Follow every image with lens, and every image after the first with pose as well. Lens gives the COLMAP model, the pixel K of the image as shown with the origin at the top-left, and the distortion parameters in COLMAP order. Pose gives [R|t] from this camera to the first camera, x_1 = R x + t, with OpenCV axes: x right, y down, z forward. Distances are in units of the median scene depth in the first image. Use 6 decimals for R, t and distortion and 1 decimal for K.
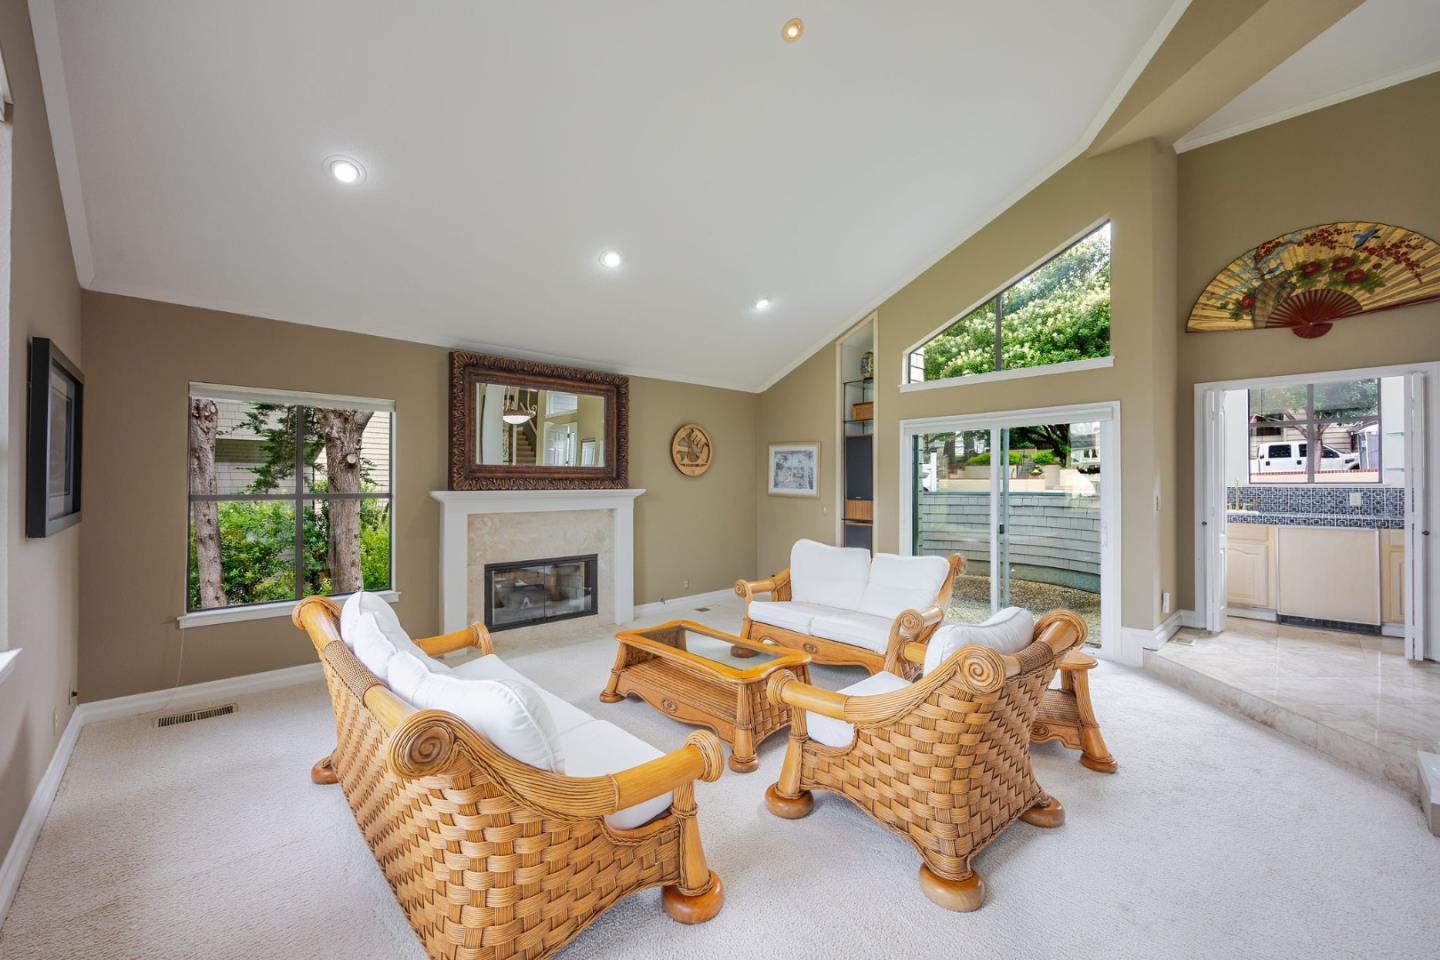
lens RADIAL K [[588.9, 0, 720.0], [0, 588.9, 480.0], [0, 0, 1]] dist [0.001449, 0.000170]
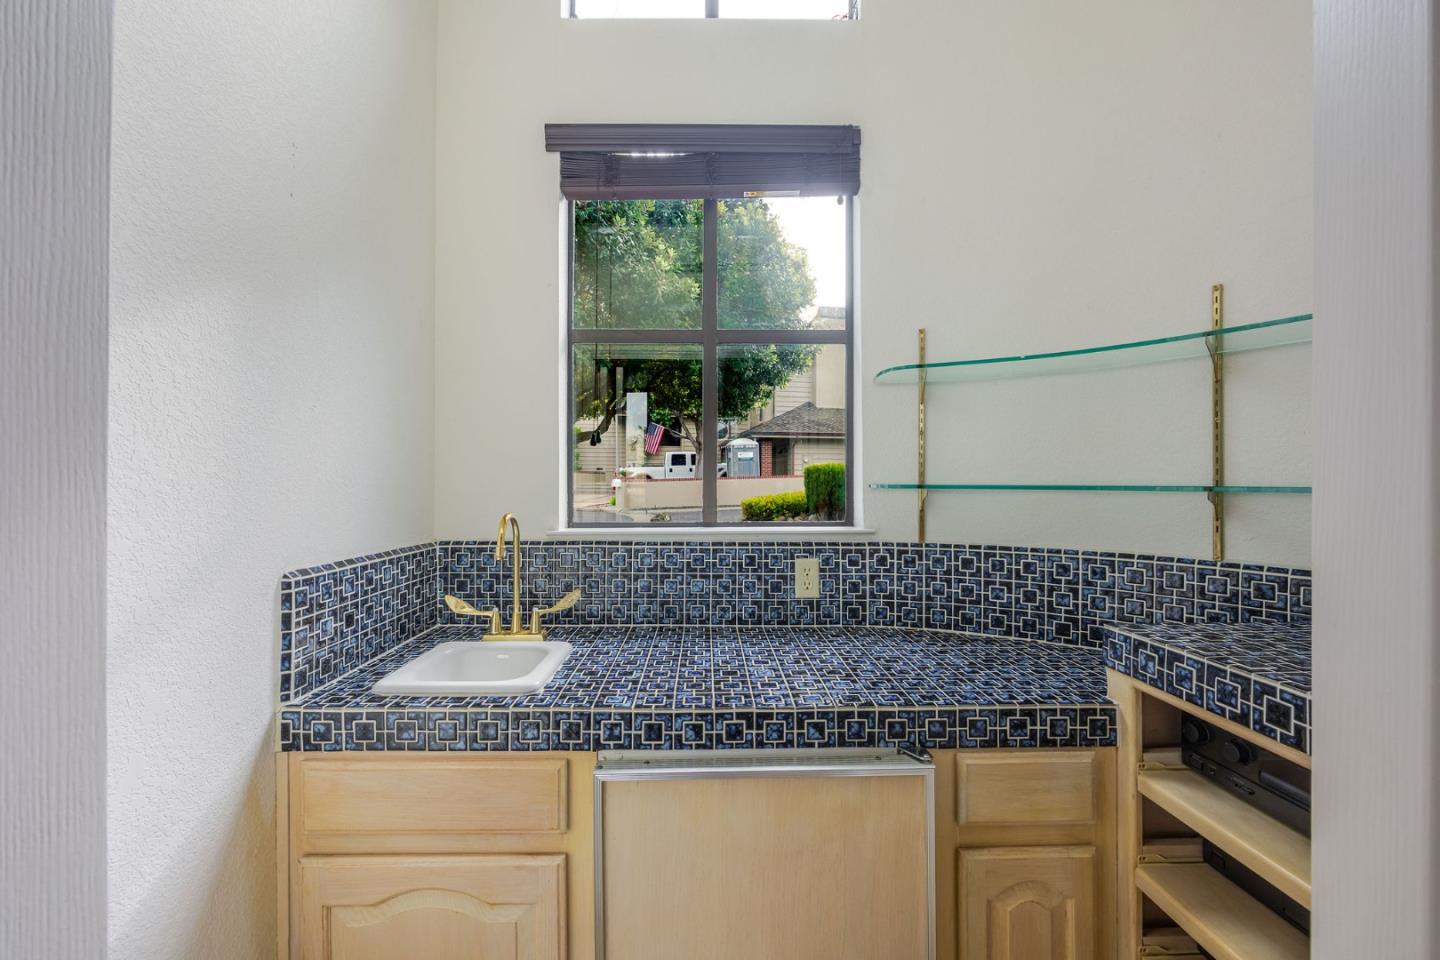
lens RADIAL K [[588.9, 0, 720.0], [0, 588.9, 480.0], [0, 0, 1]] dist [0.001449, 0.000170]
pose [[0.678703, 0.006396, 0.734385, 0.191179], [-0.003411, 0.999979, -0.005556, -0.004479], [-0.734405, 0.001266, 0.678711, 0.193180]]
